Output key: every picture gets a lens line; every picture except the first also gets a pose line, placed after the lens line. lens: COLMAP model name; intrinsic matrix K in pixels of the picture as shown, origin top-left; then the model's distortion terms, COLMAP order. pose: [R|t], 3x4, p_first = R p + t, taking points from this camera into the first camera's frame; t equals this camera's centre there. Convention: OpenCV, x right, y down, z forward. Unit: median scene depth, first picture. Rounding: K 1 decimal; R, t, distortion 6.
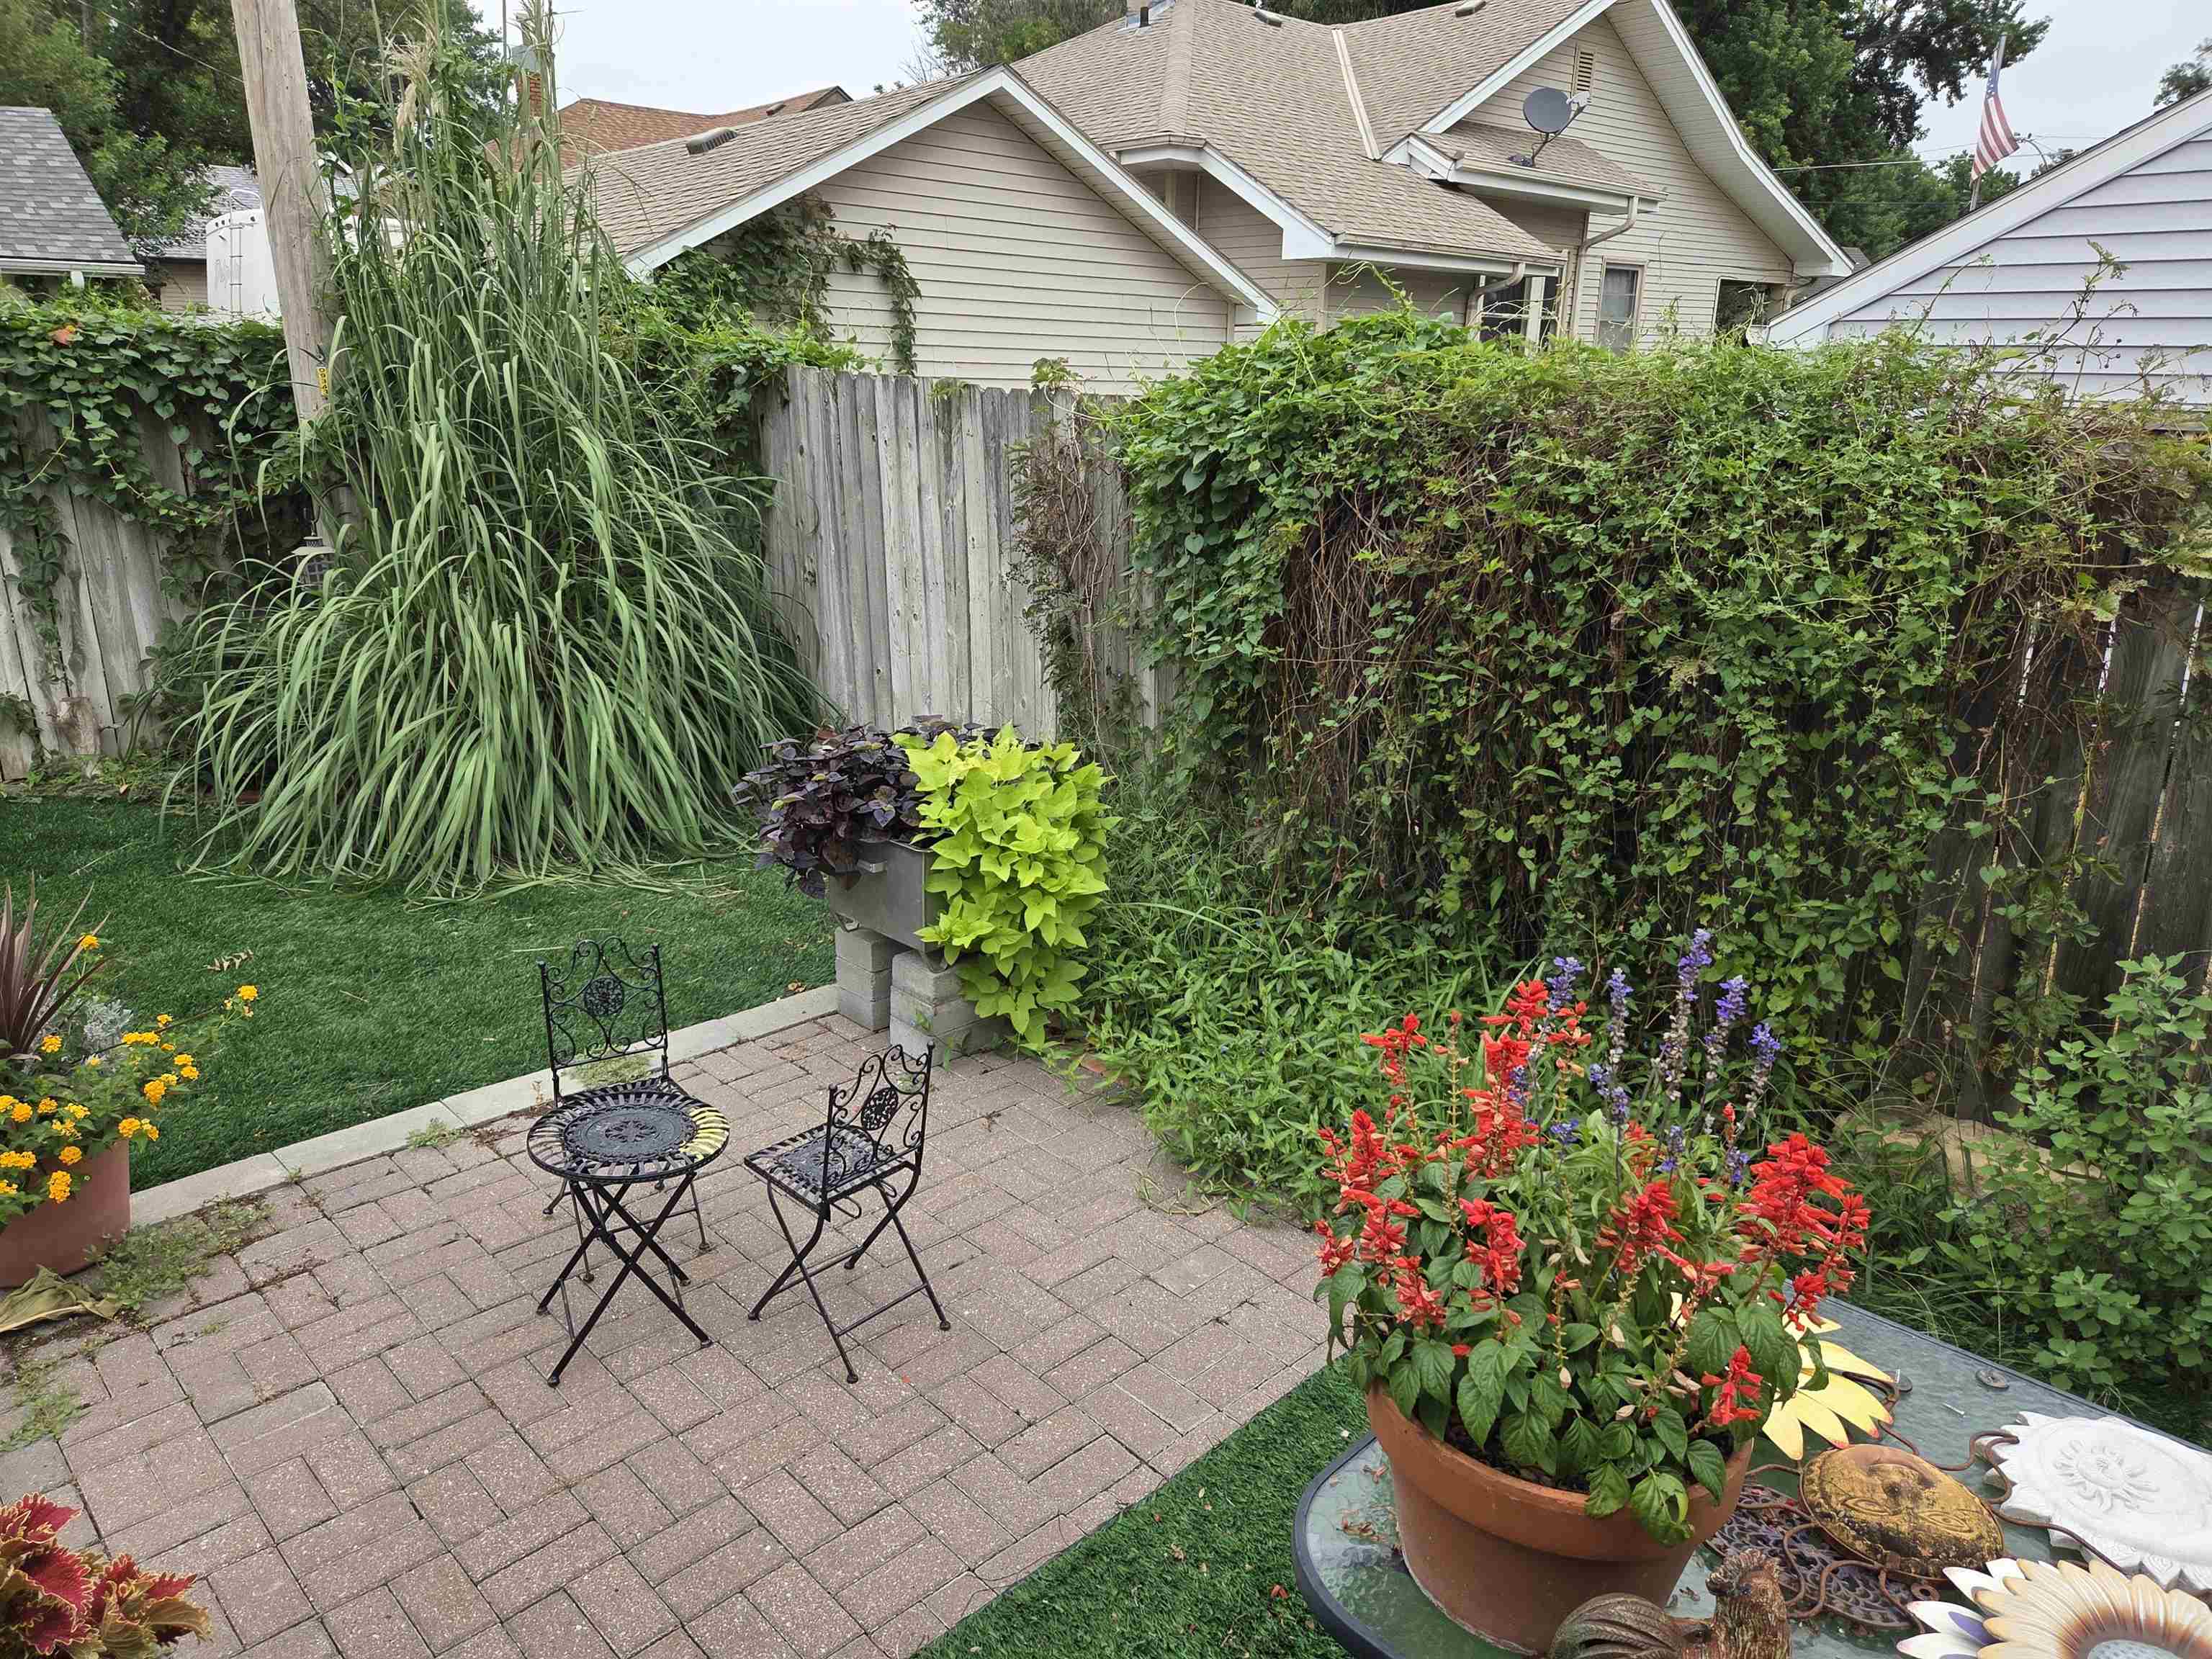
lens RADIAL K [[1483.3, 0, 1108.1], [0, 1483.3, 805.9], [0, 0, 1]] dist [0.066322, -0.052067]
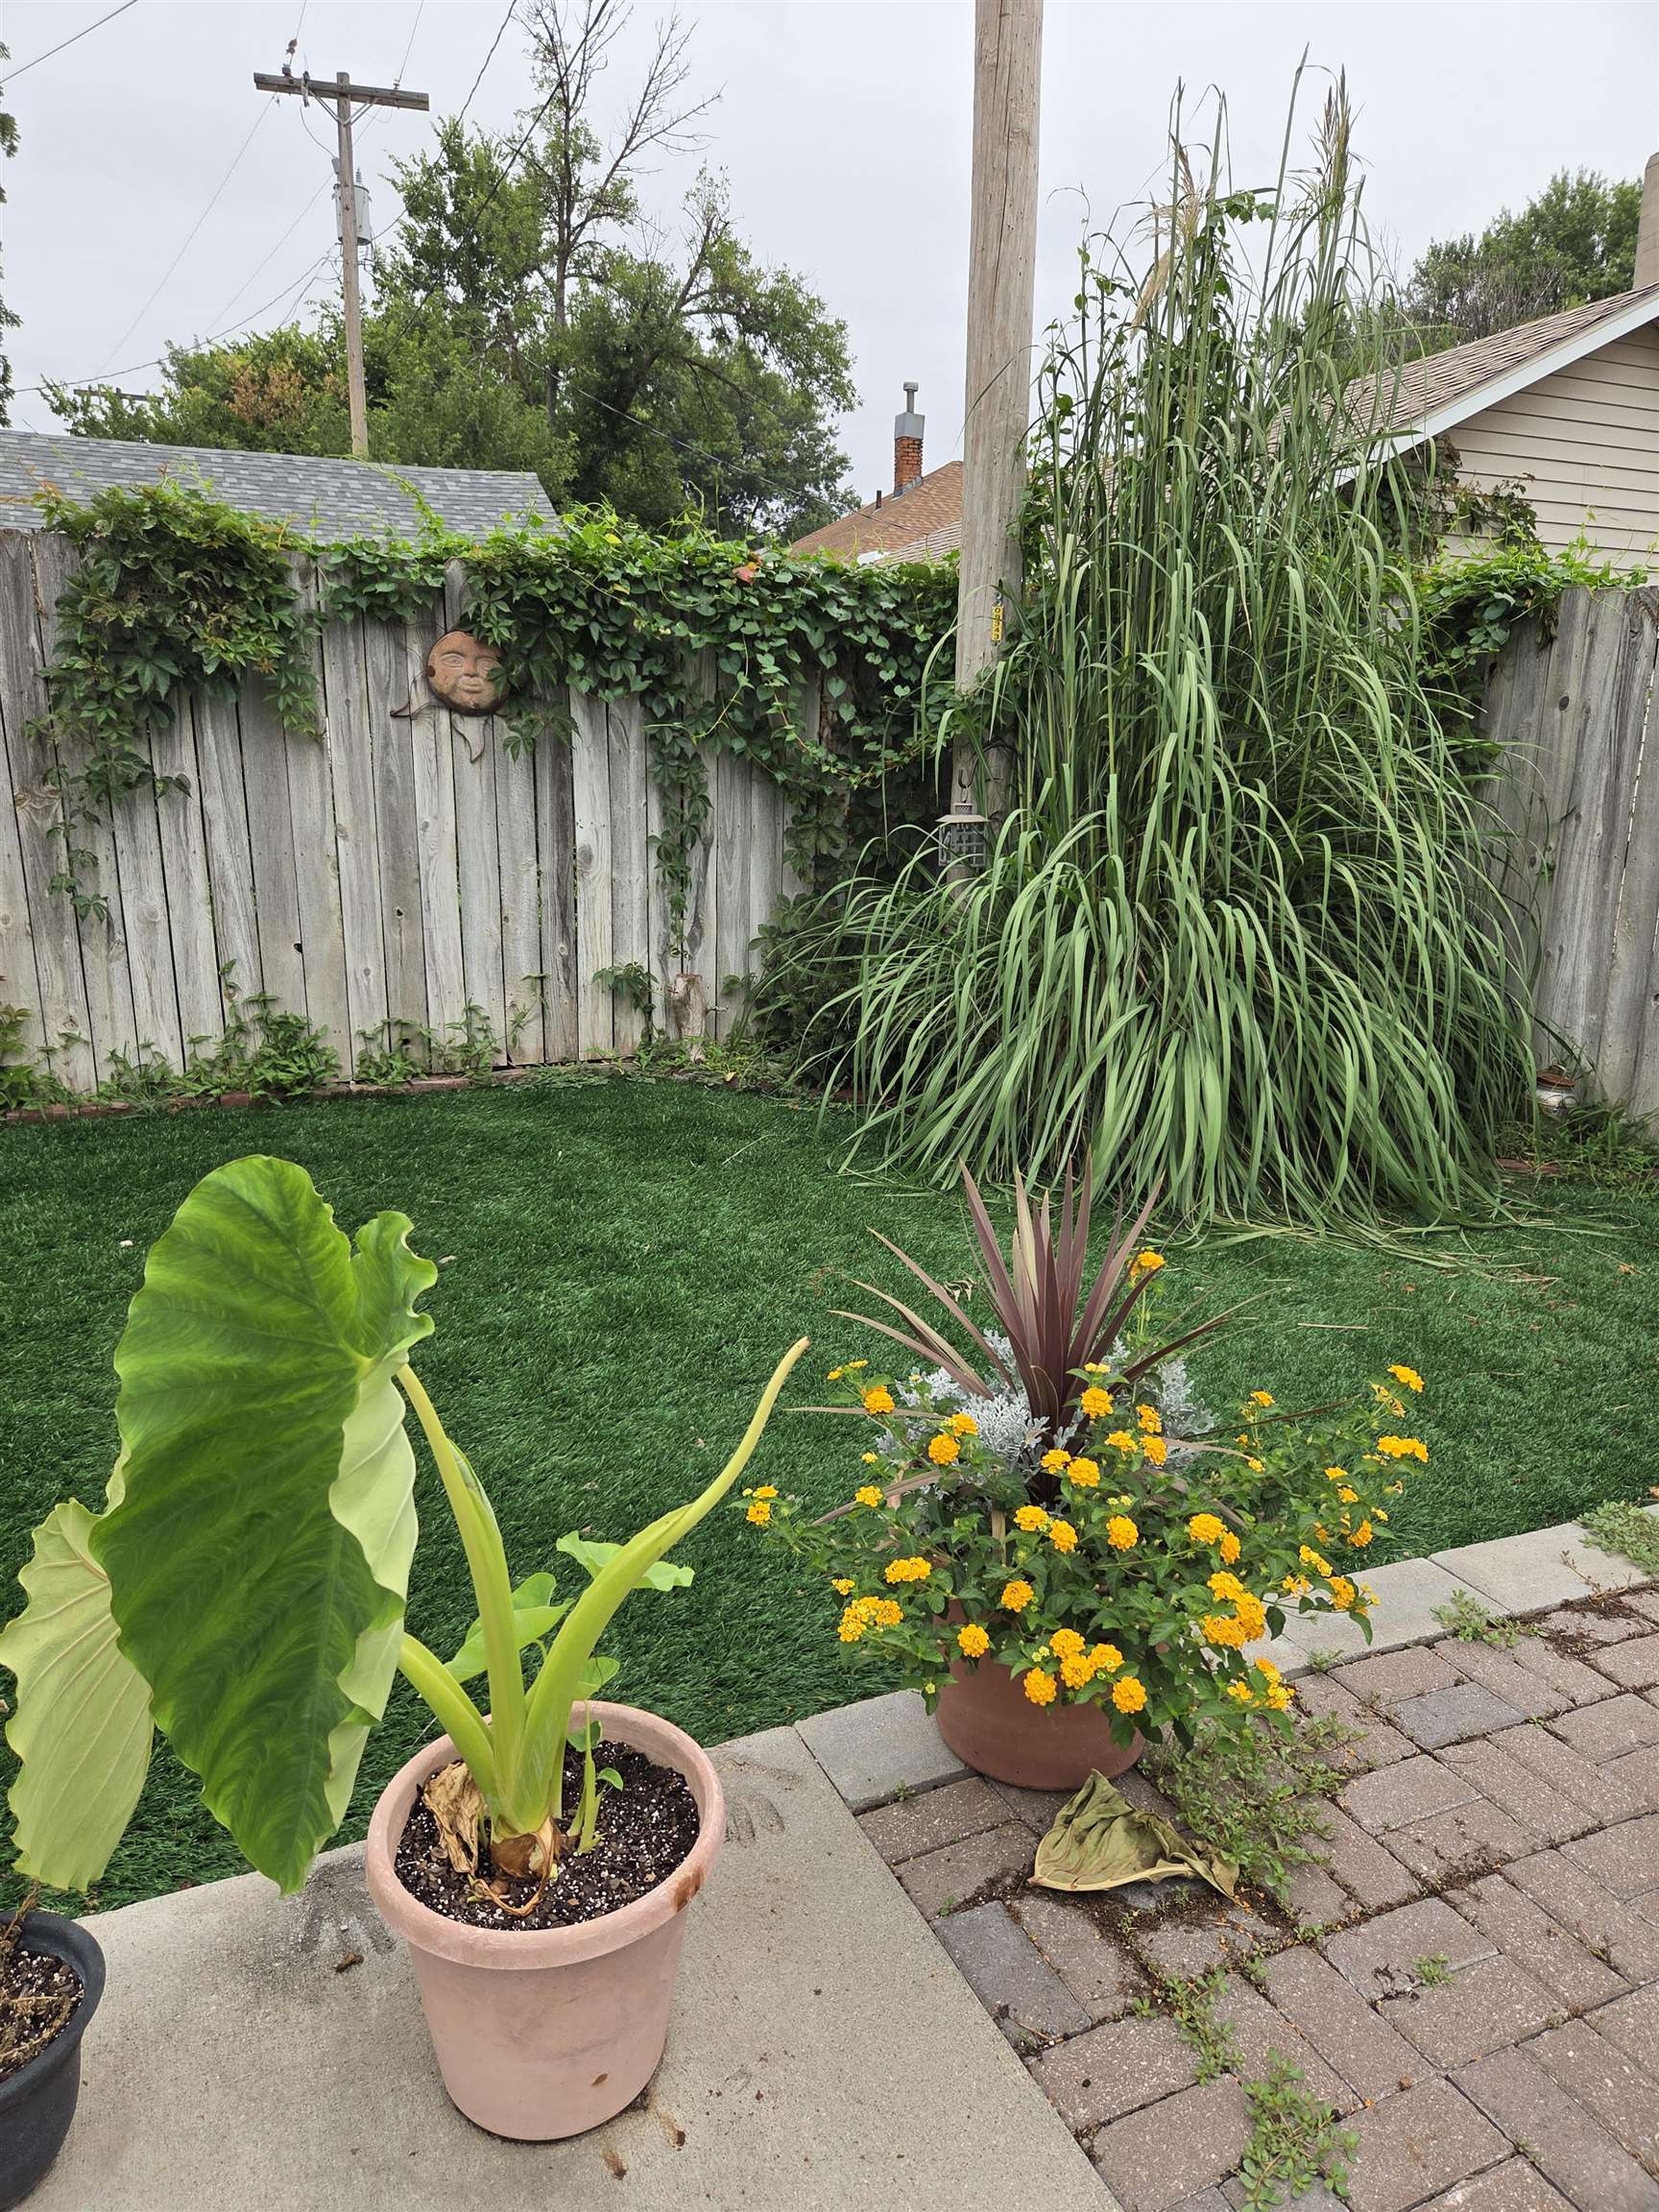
lens RADIAL K [[1483.3, 0, 830.5], [0, 1483.3, 1124.2], [0, 0, 1]] dist [0.066322, -0.052067]
pose [[0.942615, 0.090719, -0.321321, -0.311287], [-0.102130, 0.994593, -0.018799, 0.028893], [0.317878, 0.050537, 0.946784, 0.176352]]
